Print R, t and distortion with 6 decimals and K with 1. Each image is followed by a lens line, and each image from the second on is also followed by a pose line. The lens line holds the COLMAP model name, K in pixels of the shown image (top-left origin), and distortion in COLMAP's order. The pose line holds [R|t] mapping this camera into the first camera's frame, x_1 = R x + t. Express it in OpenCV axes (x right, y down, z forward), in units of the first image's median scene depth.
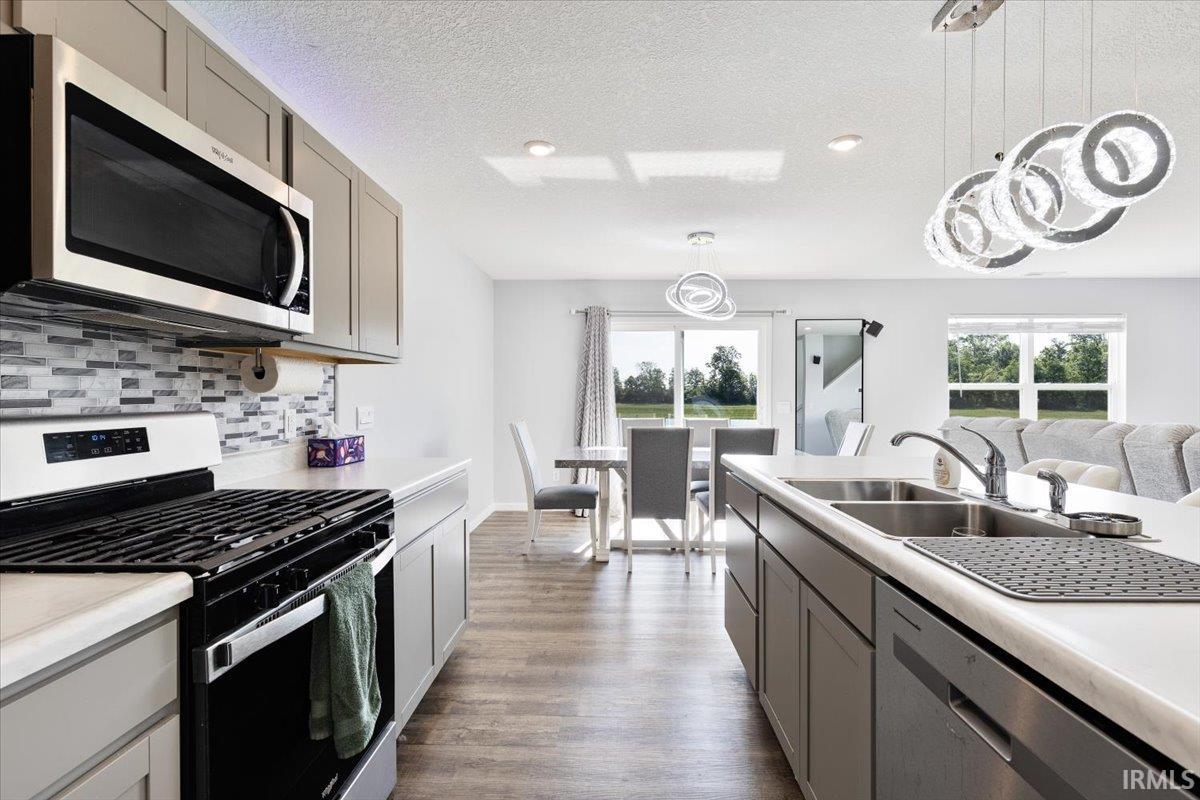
lens RADIAL K [[536.2, 0, 607.3], [0, 536.2, 399.3], [0, 0, 1]] dist [-0.004478, -0.000637]
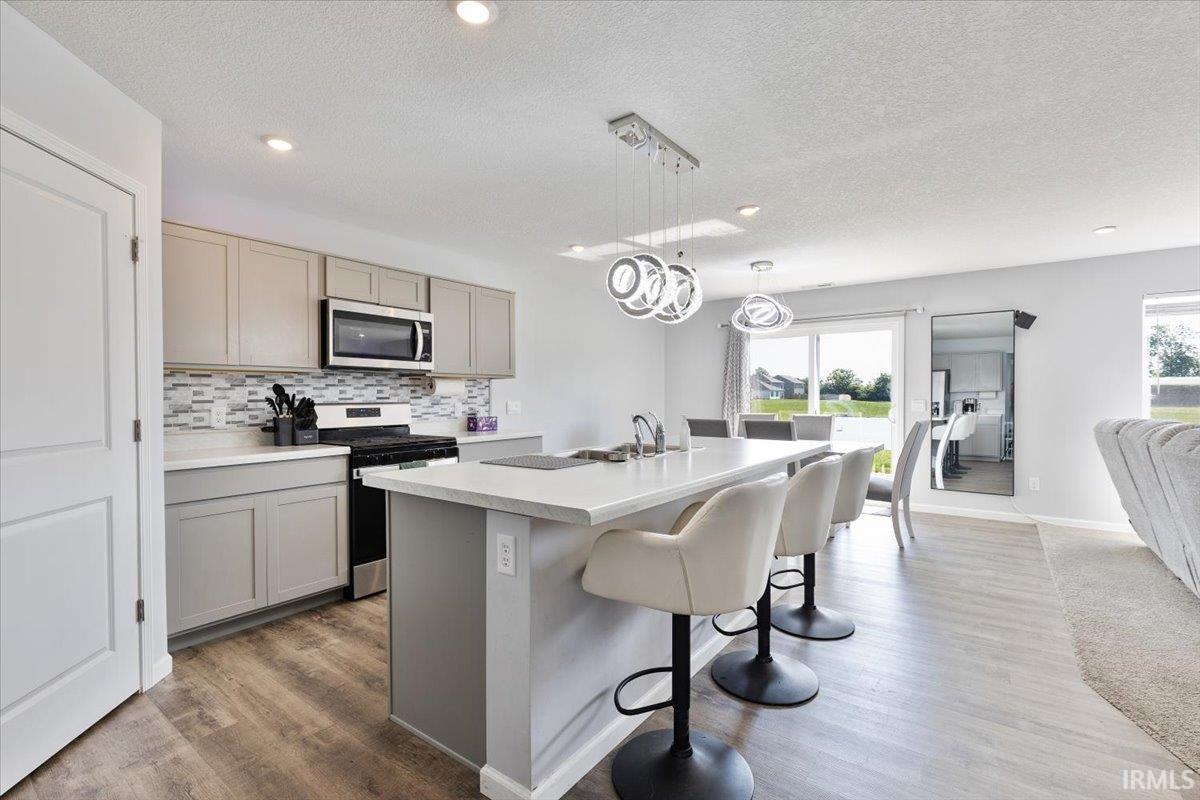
lens RADIAL K [[536.2, 0, 607.3], [0, 536.2, 399.3], [0, 0, 1]] dist [-0.004478, -0.000637]
pose [[0.819074, 0.000152, -0.573689, 1.425517], [0.001082, 0.999998, 0.001810, 0.004385], [0.573688, -0.002103, 0.819072, -0.500822]]
